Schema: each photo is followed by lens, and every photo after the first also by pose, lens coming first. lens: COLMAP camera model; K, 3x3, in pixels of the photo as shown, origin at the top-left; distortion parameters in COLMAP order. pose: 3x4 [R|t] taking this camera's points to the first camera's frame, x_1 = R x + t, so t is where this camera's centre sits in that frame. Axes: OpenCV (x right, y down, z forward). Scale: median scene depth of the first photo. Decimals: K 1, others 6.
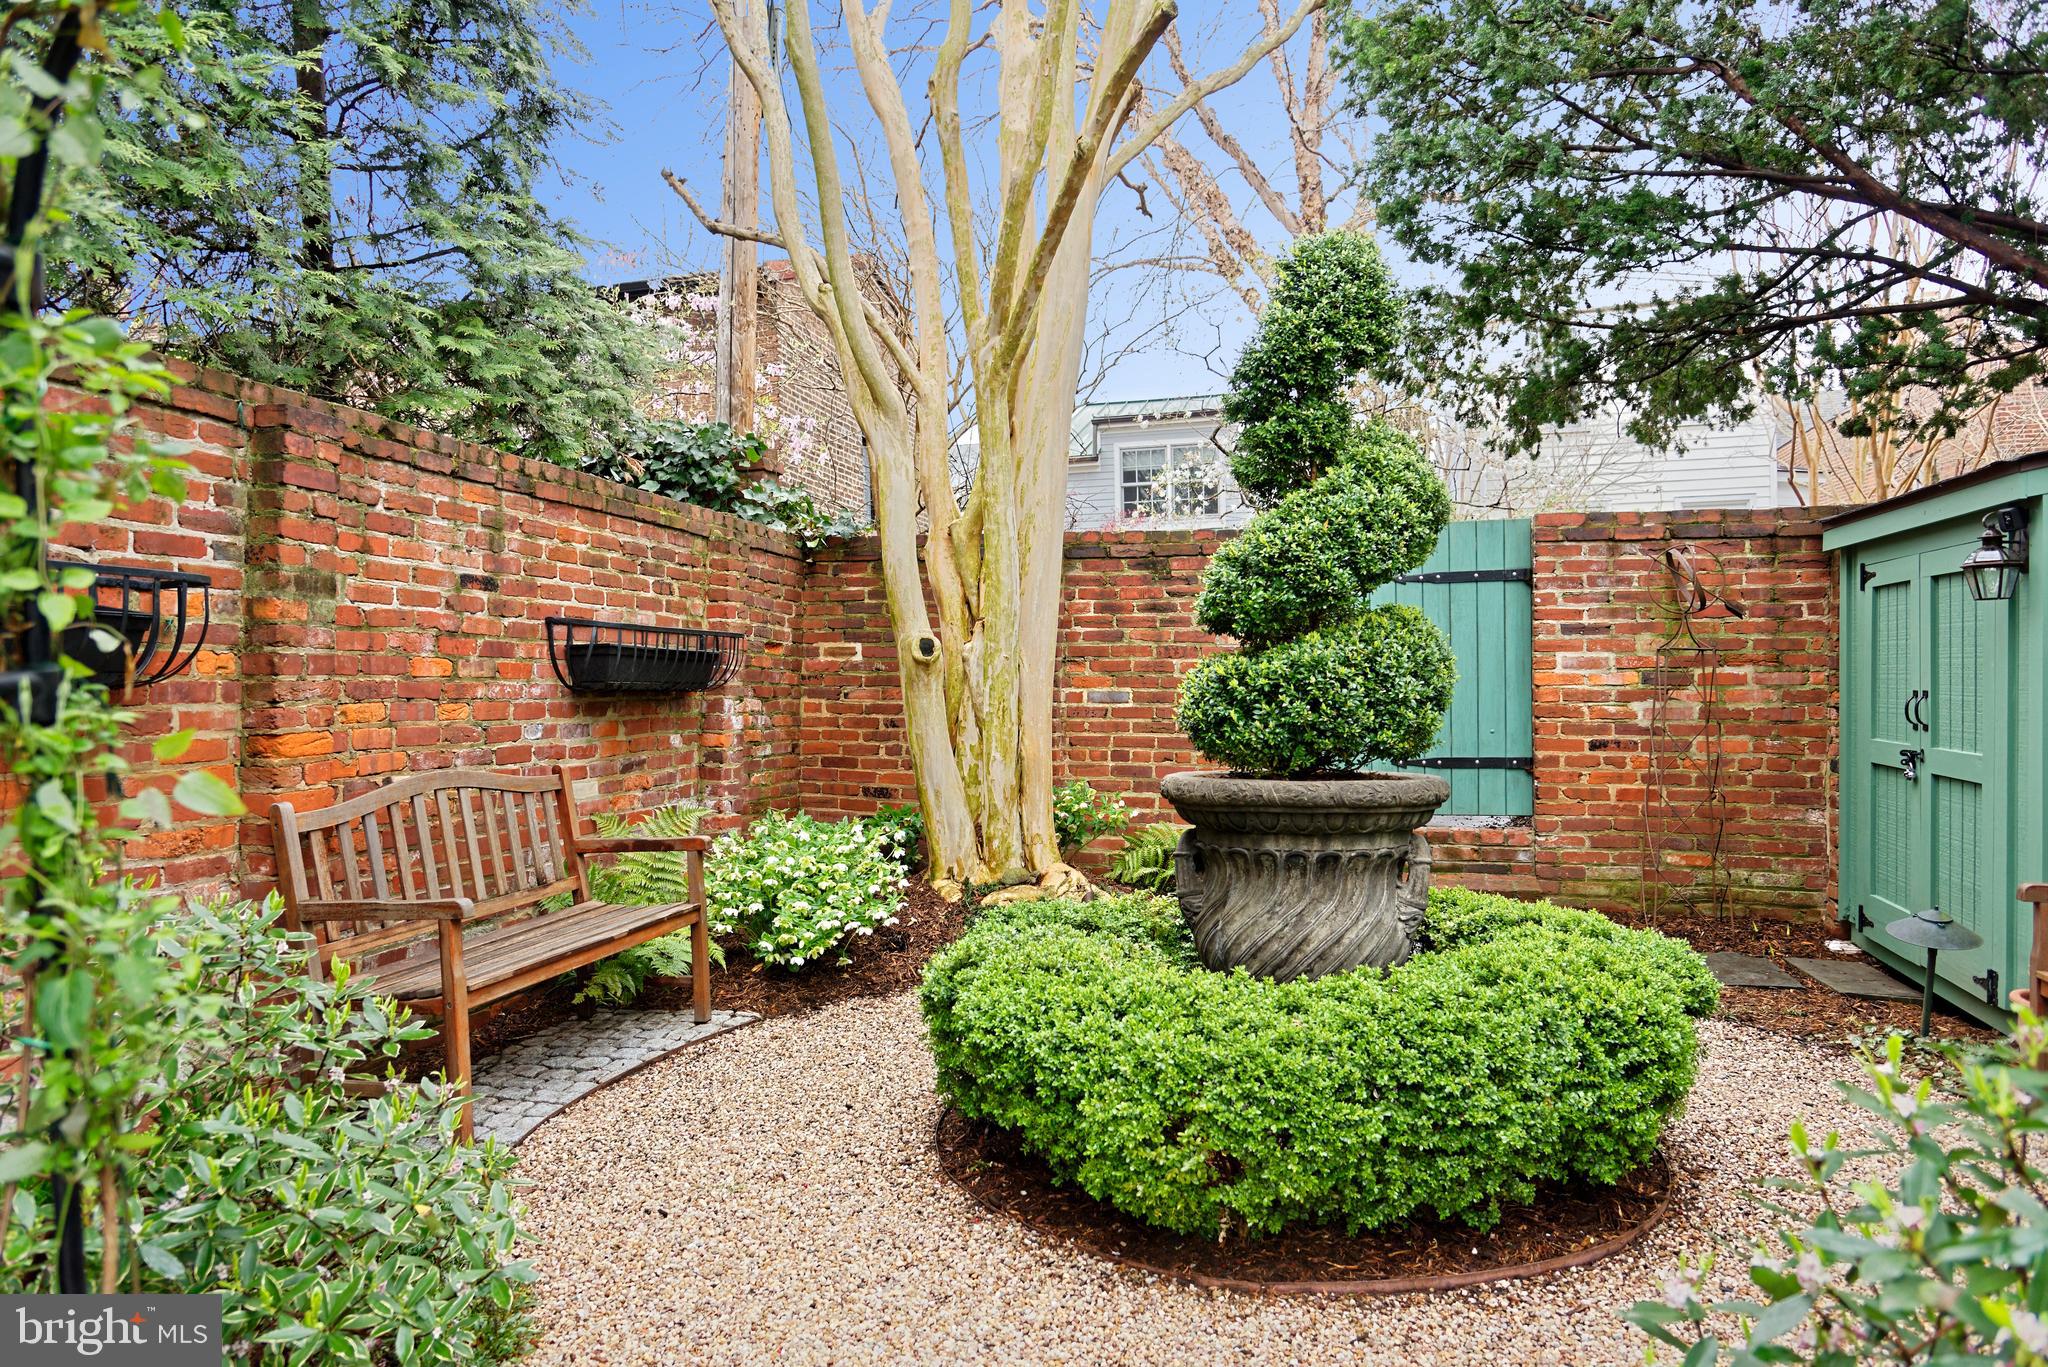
lens RADIAL K [[1354.2, 0, 1034.7], [0, 1354.2, 722.9], [0, 0, 1]] dist [-0.008756, 0.007479]
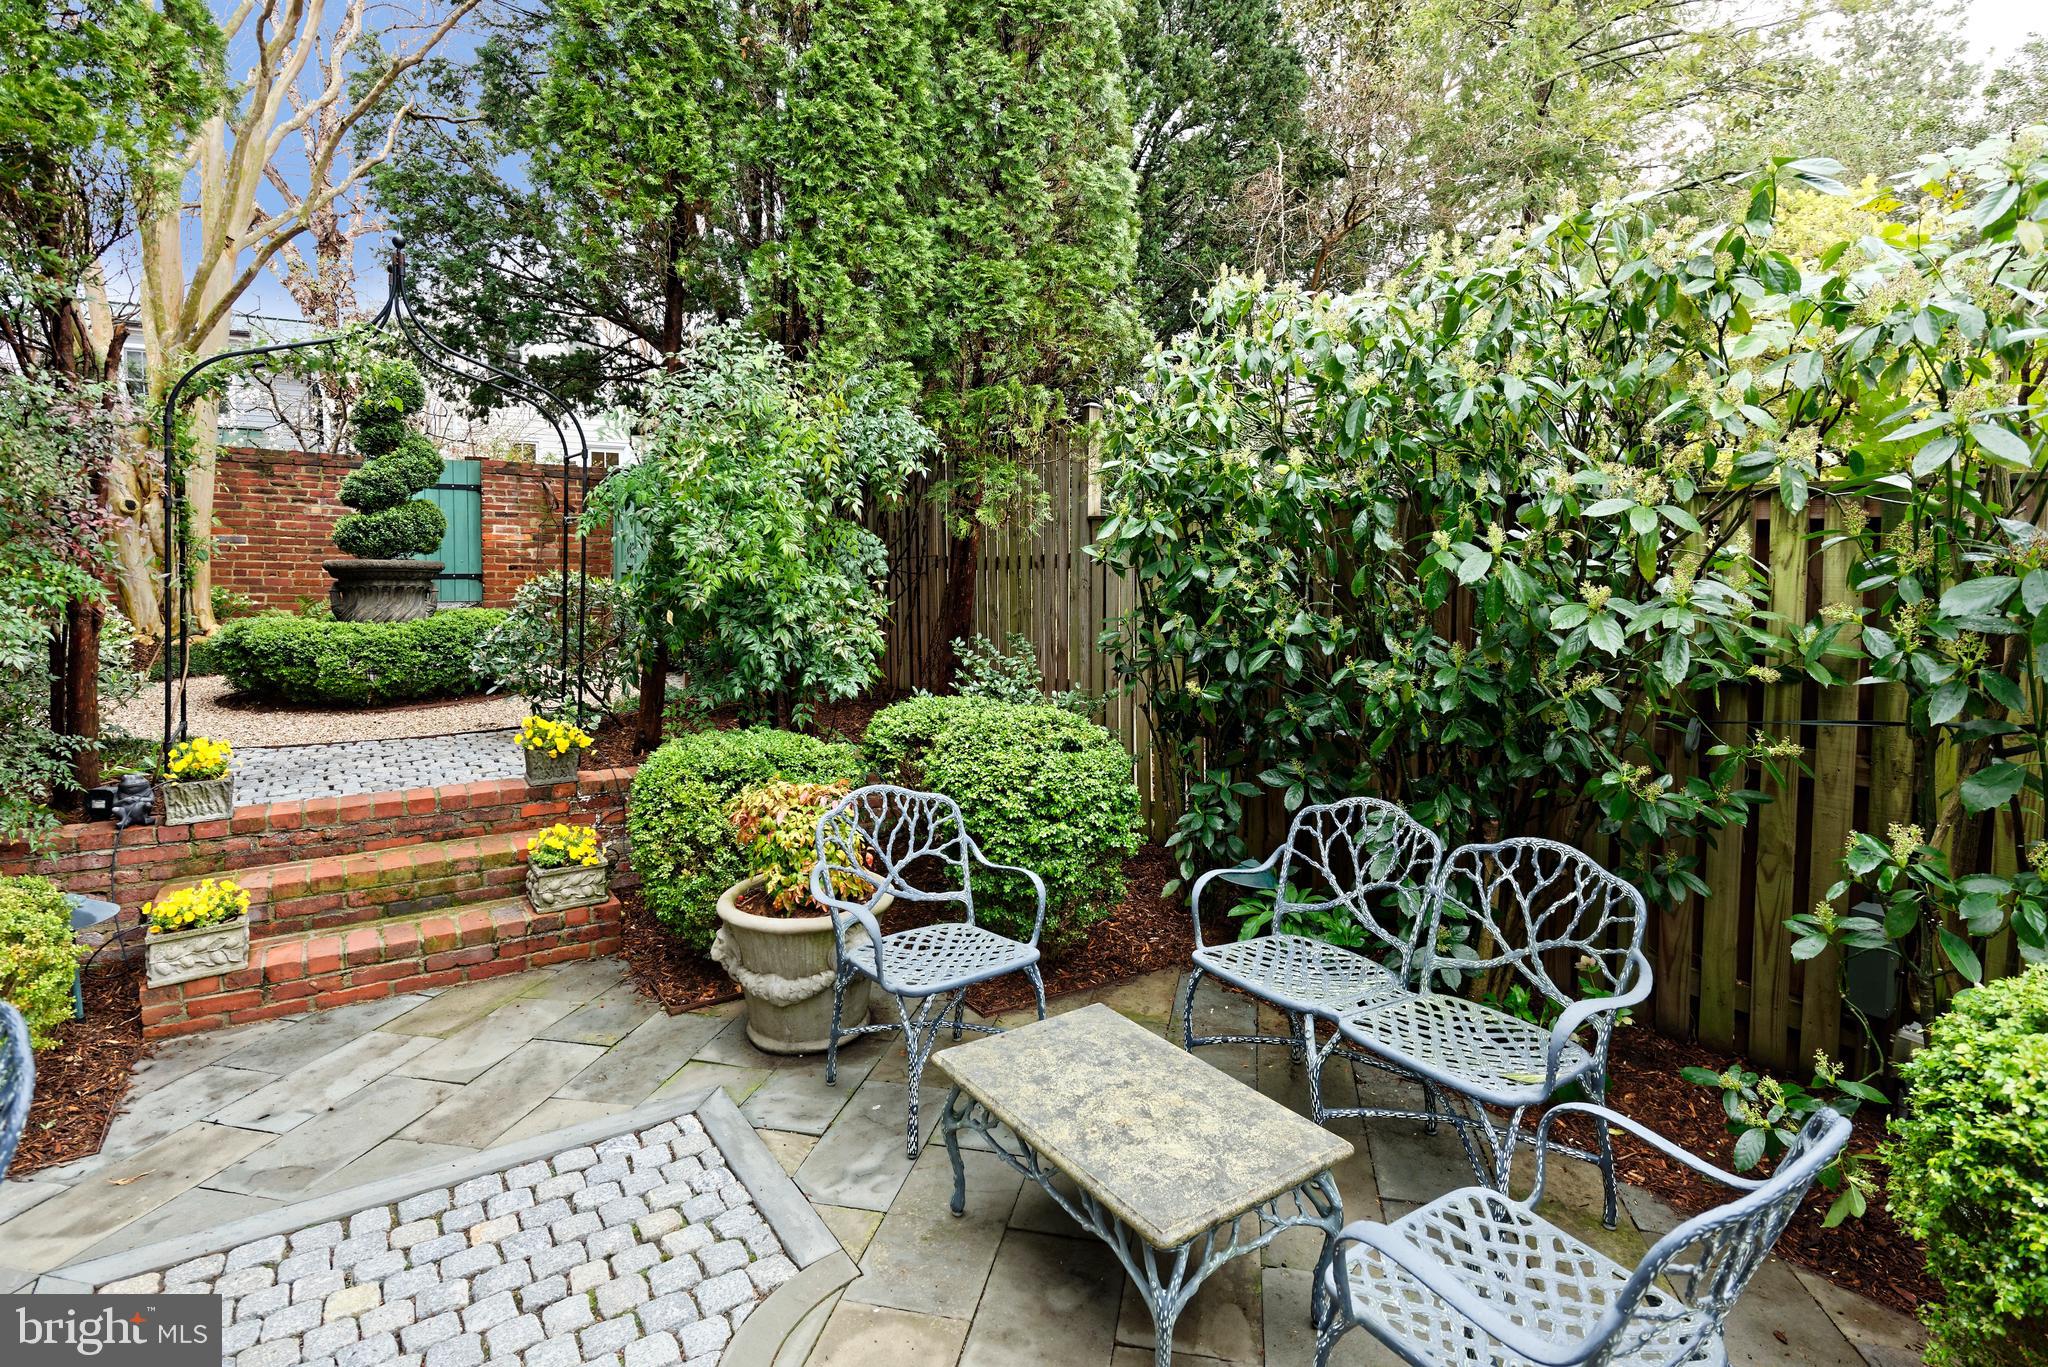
lens RADIAL K [[1031.4, 0, 1001.9], [0, 1031.4, 612.8], [0, 0, 1]] dist [-0.002190, -0.001923]
pose [[0.692008, -0.014590, 0.721742, -0.291800], [0.002582, 0.999839, 0.017736, 0.073538], [-0.721885, -0.010410, 0.691935, -0.875426]]
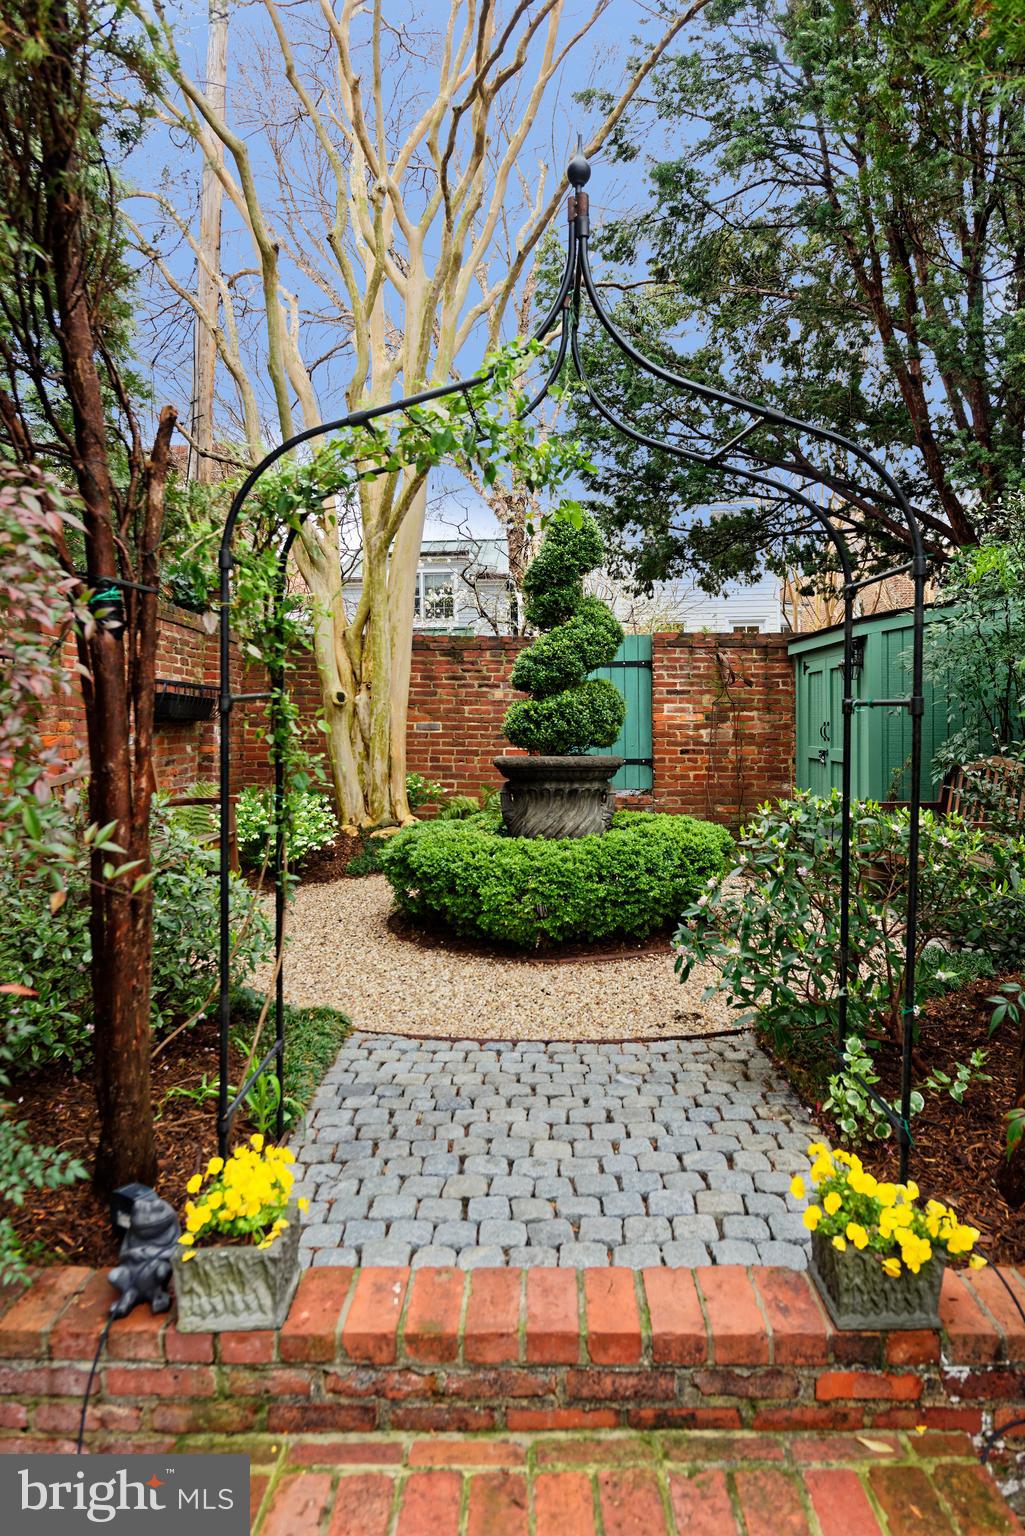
lens RADIAL K [[928.3, 0, 513.3], [0, 928.3, 741.7], [0, 0, 1]] dist [0.000866, -0.000341]
pose [[0.976922, 0.001908, 0.213587, -0.130012], [0.001470, 0.999876, -0.015657, 0.026634], [-0.213591, 0.015610, 0.976799, -0.300875]]
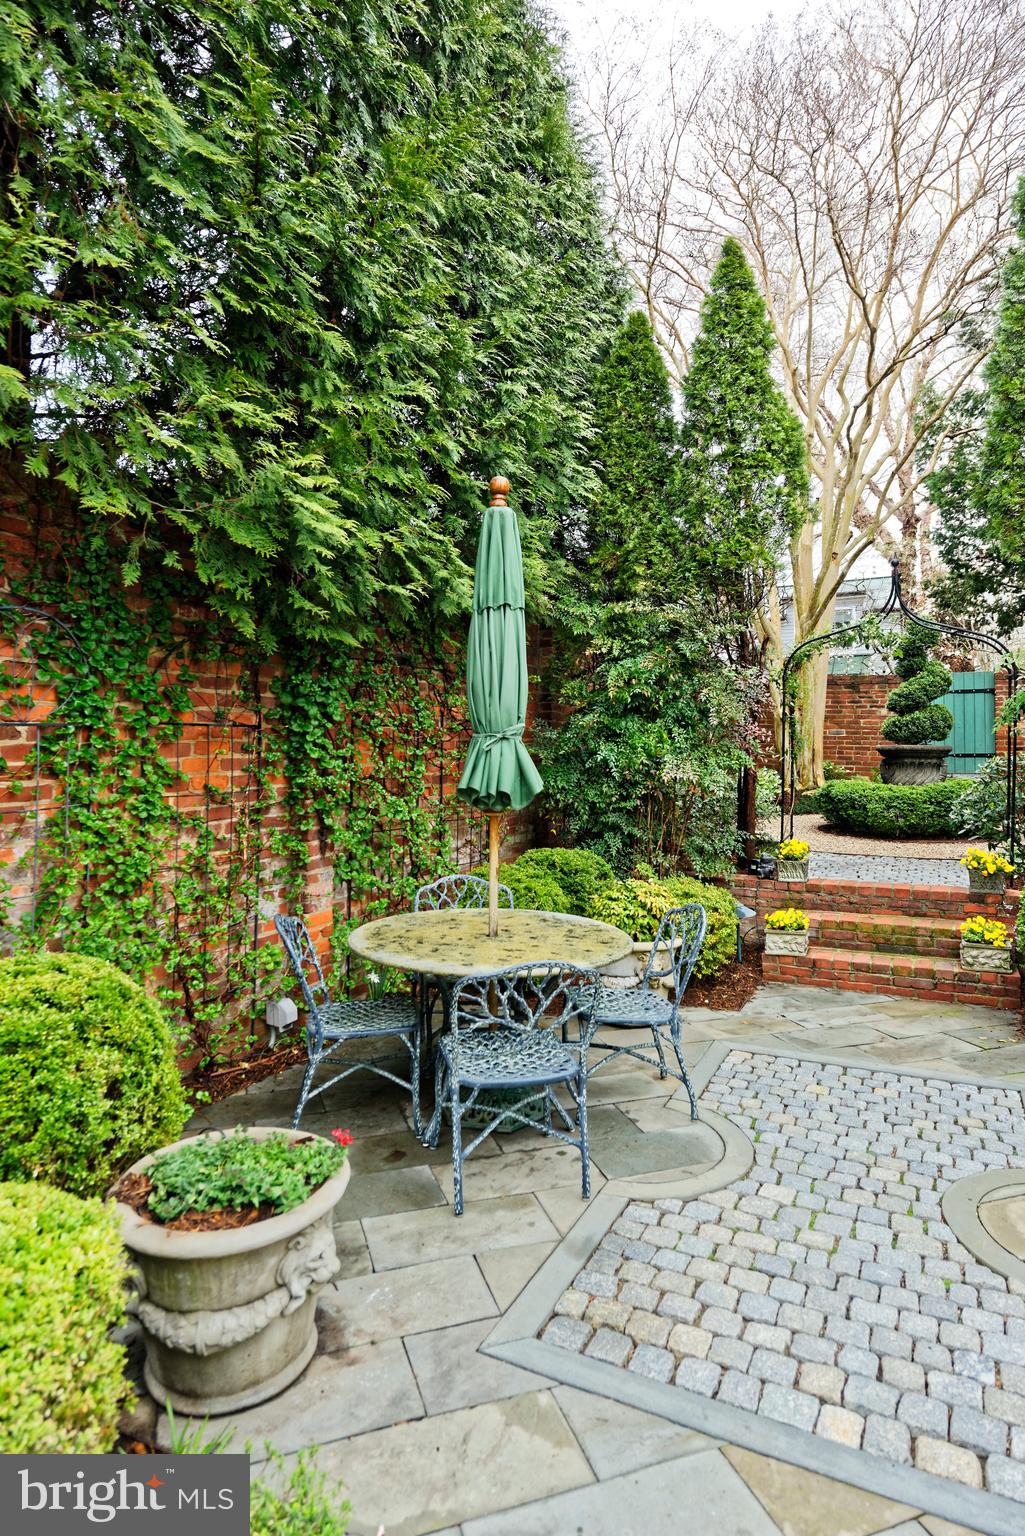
lens RADIAL K [[835.2, 0, 503.7], [0, 835.2, 721.8], [0, 0, 1]] dist [-0.001597, -0.000911]
pose [[0.970265, 0.003140, -0.242024, -0.269078], [-0.015432, 0.998684, -0.048910, 0.074603], [0.241552, 0.051190, 0.969037, -1.196324]]
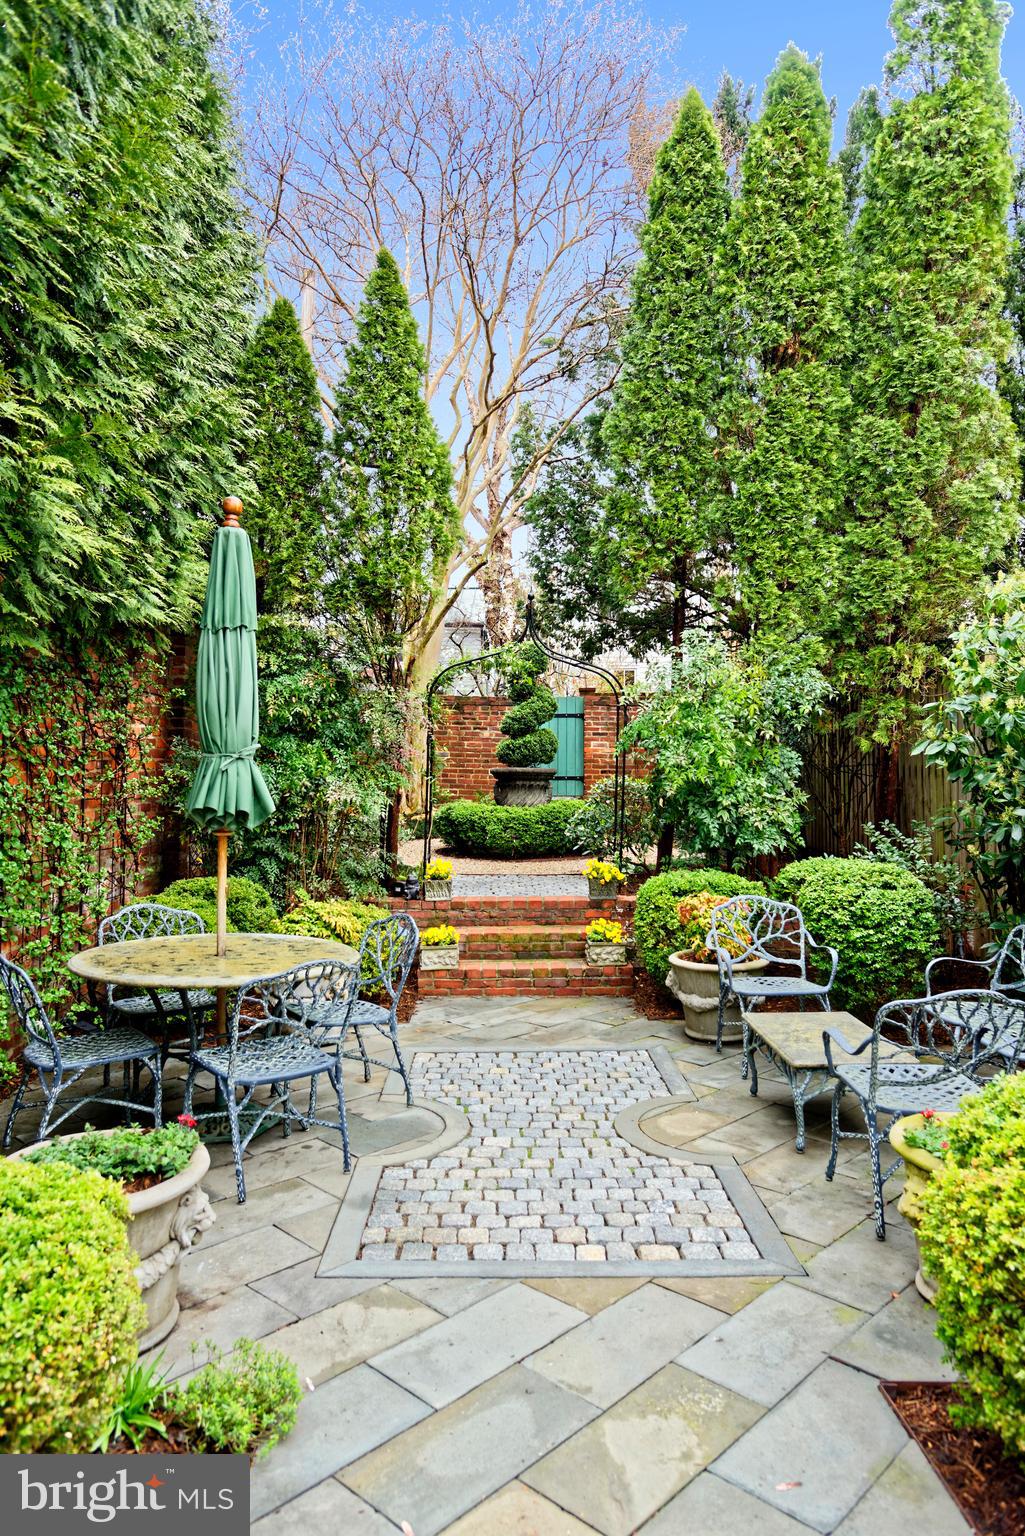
lens RADIAL K [[1015.6, 0, 485.9], [0, 1015.6, 746.6], [0, 0, 1]] dist [-0.008756, 0.007479]
pose [[0.974771, 0.020080, 0.222303, -0.421708], [-0.009863, 0.998847, -0.046974, 0.082223], [-0.222990, 0.043596, 0.973845, -1.396982]]
